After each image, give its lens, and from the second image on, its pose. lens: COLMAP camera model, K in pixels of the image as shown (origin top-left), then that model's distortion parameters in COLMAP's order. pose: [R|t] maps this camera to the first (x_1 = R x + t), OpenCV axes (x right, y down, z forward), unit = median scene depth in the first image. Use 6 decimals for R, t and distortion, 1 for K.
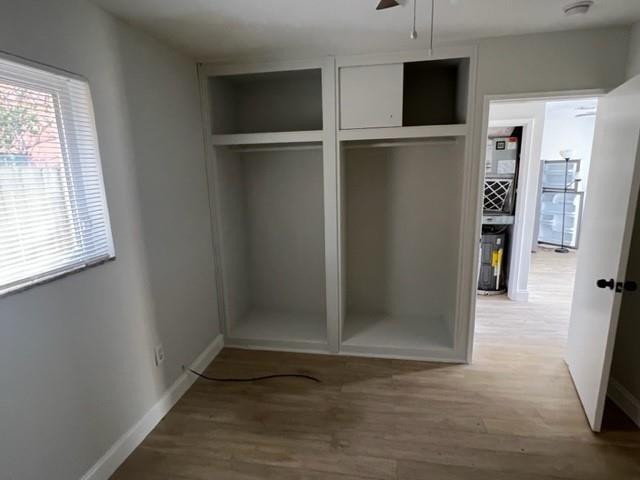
lens RADIAL K [[355.2, 0, 320.0], [0, 355.2, 240.0], [0, 0, 1]] dist [-0.000578, 0.000043]
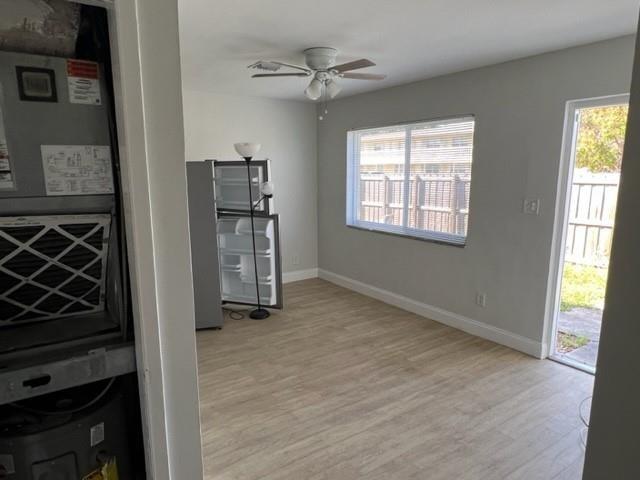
lens RADIAL K [[414.5, 0, 320.0], [0, 414.5, 240.0], [0, 0, 1]] dist [0.003106, 0.000881]
pose [[0.705082, -0.099376, 0.702128, 0.297001], [0.125878, 0.991947, 0.013989, -0.093864], [-0.697864, 0.078519, 0.711913, 0.454199]]
